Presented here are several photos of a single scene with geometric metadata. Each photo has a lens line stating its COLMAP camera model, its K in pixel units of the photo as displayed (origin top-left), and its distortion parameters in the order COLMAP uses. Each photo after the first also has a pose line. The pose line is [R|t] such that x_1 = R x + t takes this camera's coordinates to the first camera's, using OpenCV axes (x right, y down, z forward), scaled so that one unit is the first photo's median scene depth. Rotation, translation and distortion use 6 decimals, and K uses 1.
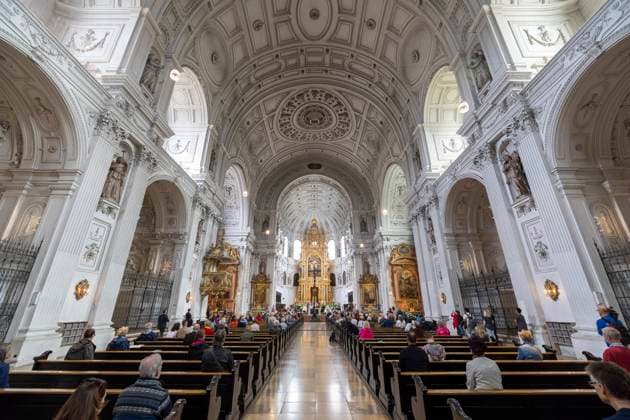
lens RADIAL K [[260.6, 0, 313.8], [0, 260.6, 206.6], [0, 0, 1]] dist [0.000576, 0.000196]
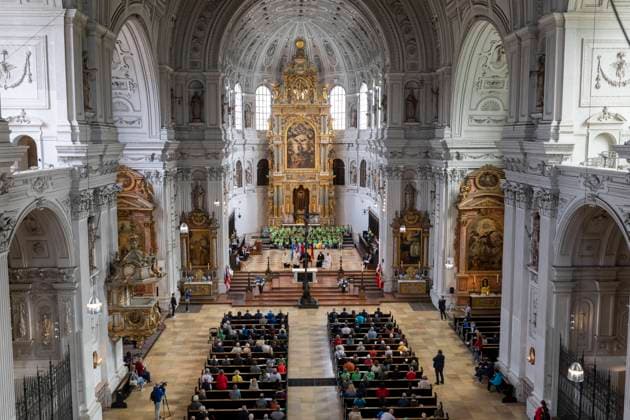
lens RADIAL K [[600.2, 0, 311.9], [0, 600.2, 209.2], [0, 0, 1]] dist [-0.001889, 0.006648]
pose [[0.999439, -0.005664, 0.033000, -0.022865], [-0.010480, 0.883144, 0.468984, -0.295167], [-0.031800, -0.469067, 0.882590, -0.015060]]
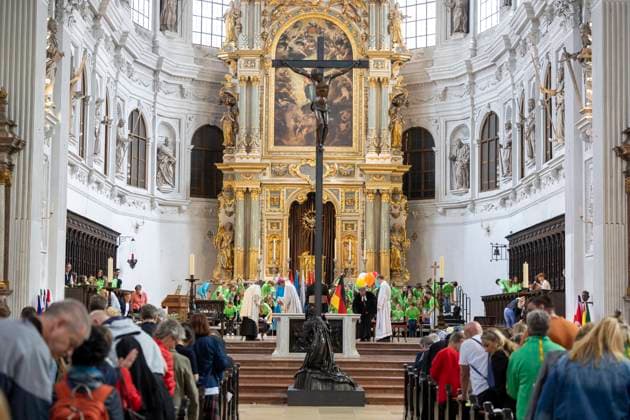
lens RADIAL K [[1239.3, 0, 315.0], [0, 1239.3, 210.0], [0, 0, 1]] dist [0.013436, 0.080520]
pose [[0.999909, 0.010416, 0.008609, -0.004092], [-0.012406, 0.960133, 0.279269, 0.135346], [-0.005357, -0.279350, 0.960174, 0.335709]]
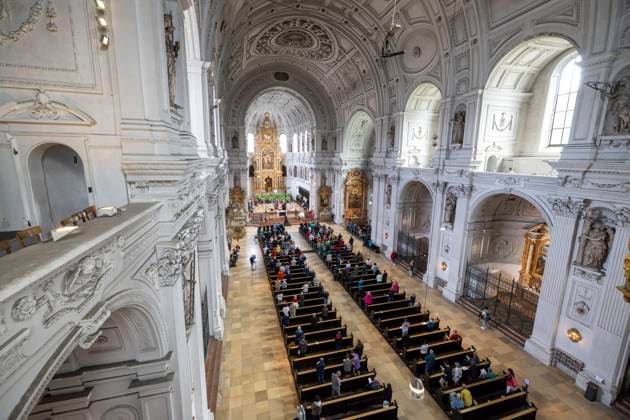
lens RADIAL K [[260.3, 0, 312.1], [0, 260.3, 206.4], [0, 0, 1]] dist [0.000336, 0.000054]
pose [[0.961994, -0.040588, 0.270036, -0.203652], [-0.108756, 0.850132, 0.515217, -0.312252], [-0.250478, -0.525004, 0.813408, -0.067752]]
